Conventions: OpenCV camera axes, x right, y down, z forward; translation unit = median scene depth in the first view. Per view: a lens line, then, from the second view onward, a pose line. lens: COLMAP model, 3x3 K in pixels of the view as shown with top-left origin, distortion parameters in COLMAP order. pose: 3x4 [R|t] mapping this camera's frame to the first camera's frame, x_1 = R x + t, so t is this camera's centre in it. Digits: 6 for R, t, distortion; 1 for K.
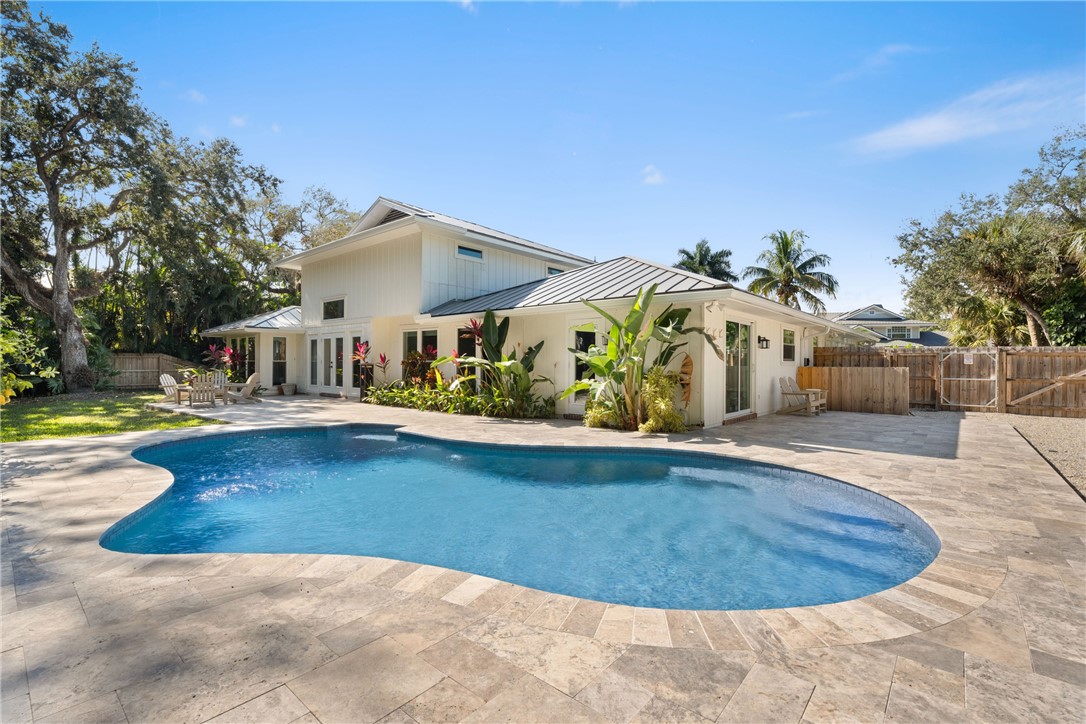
lens RADIAL K [[494.3, 0, 545.5], [0, 494.3, 363.6], [0, 0, 1]] dist [-0.002613, -0.000129]
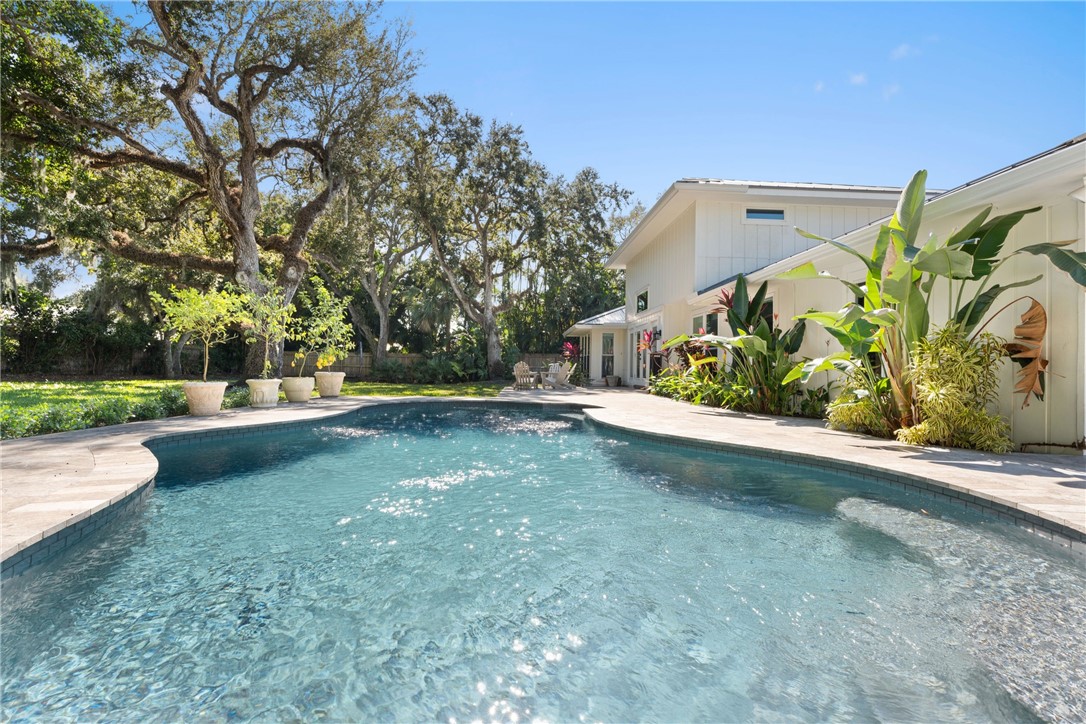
lens RADIAL K [[494.3, 0, 545.5], [0, 494.3, 363.6], [0, 0, 1]] dist [-0.002613, -0.000129]
pose [[0.695155, 0.000436, -0.718860, 0.154847], [-0.012935, 0.999846, -0.011901, 0.029624], [0.718744, 0.017571, 0.695053, 0.153028]]
